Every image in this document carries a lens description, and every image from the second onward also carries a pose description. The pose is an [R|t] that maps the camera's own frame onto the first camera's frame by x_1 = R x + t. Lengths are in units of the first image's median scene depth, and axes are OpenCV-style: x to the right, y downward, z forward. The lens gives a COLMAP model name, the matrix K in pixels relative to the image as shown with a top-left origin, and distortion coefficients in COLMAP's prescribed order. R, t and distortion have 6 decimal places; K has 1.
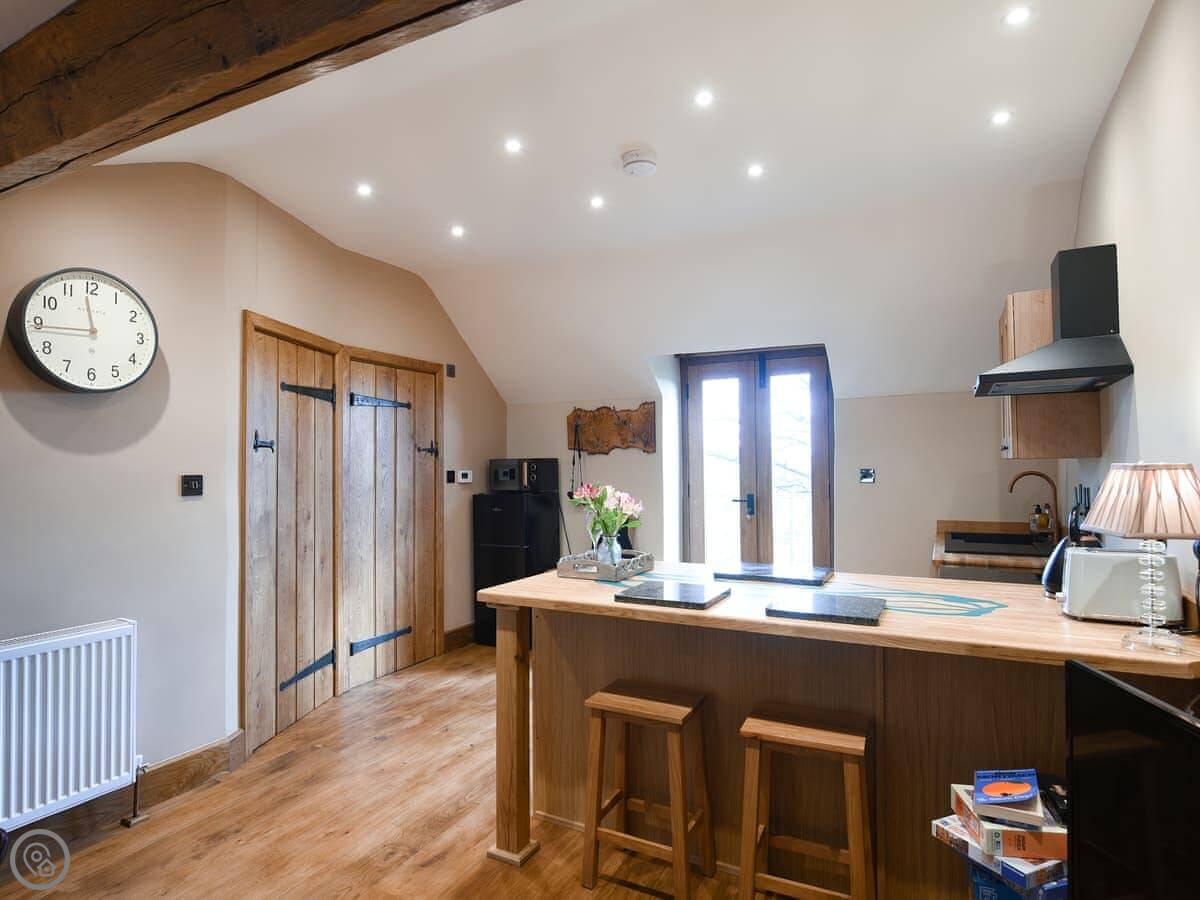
lens RADIAL K [[661.7, 0, 602.5], [0, 661.7, 459.9], [0, 0, 1]] dist [0.001357, 0.000522]
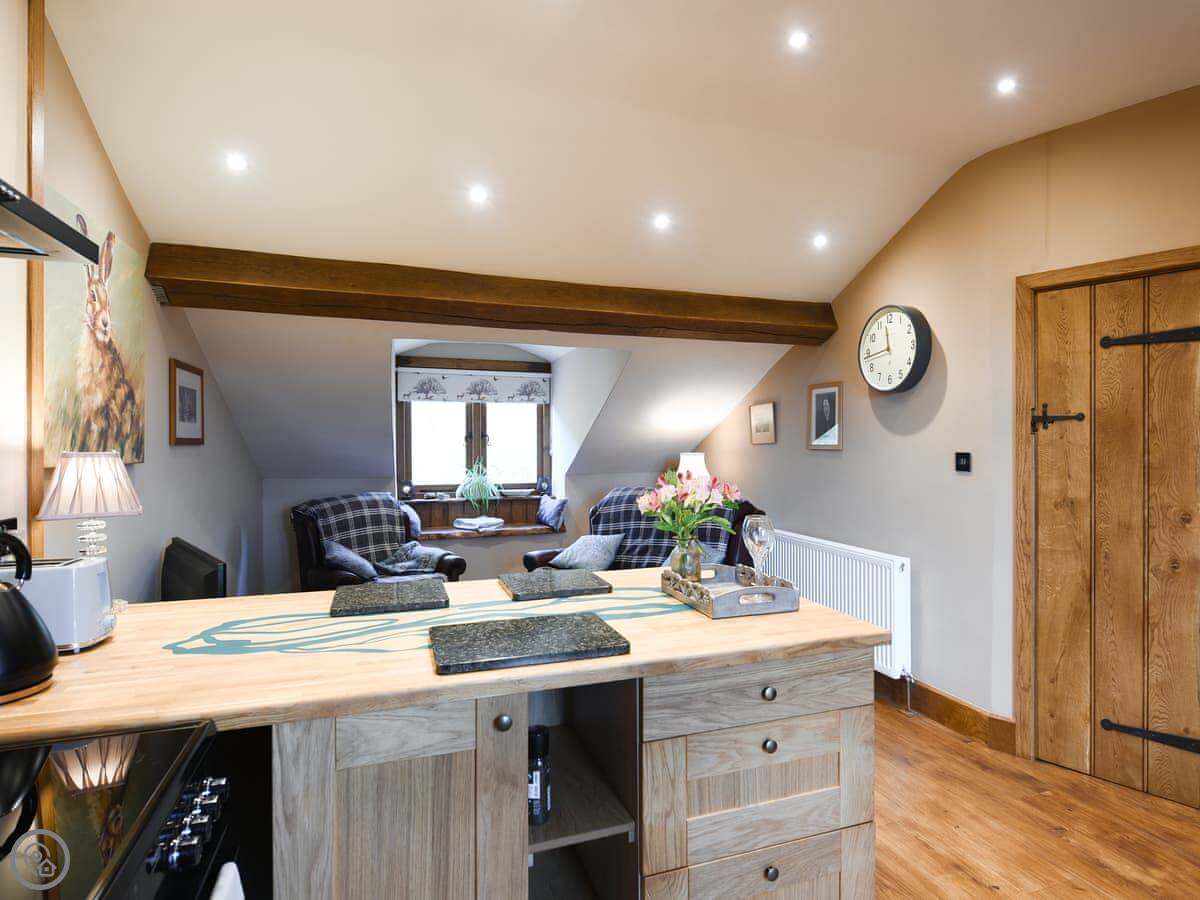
lens RADIAL K [[673.3, 0, 633.9], [0, 673.3, 452.5], [0, 0, 1]] dist [0.000416, 0.000733]
pose [[-0.670268, 0.017366, -0.741915, 0.454851], [0.012815, 0.999848, 0.011825, 0.002300], [0.742008, -0.001582, -0.670389, 1.056893]]
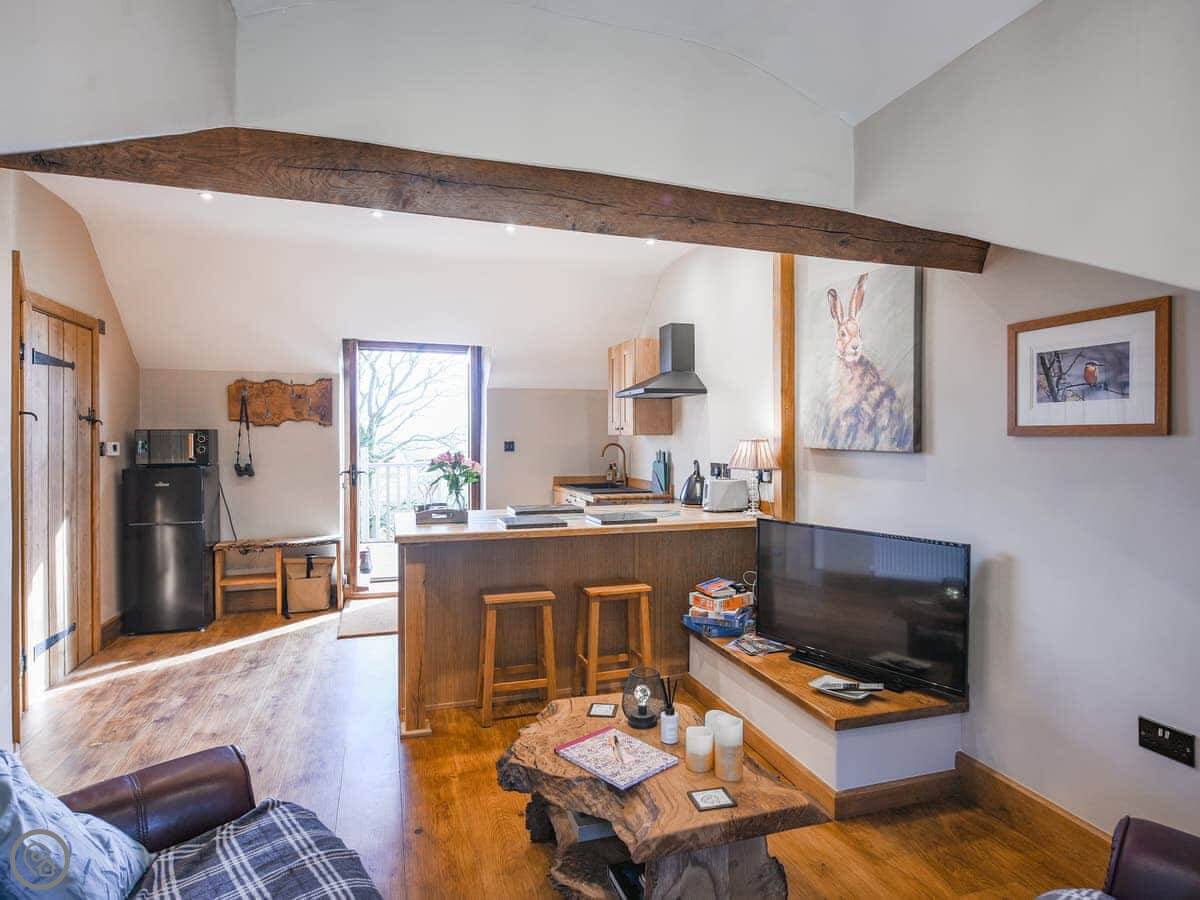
lens RADIAL K [[672.9, 0, 604.0], [0, 672.9, 445.6], [0, 0, 1]] dist [0.003201, 0.000886]
pose [[0.699014, -0.002127, 0.715105, -0.542929], [-0.011658, 0.999829, 0.014370, 0.000542], [-0.715013, -0.018382, 0.698869, -0.126744]]
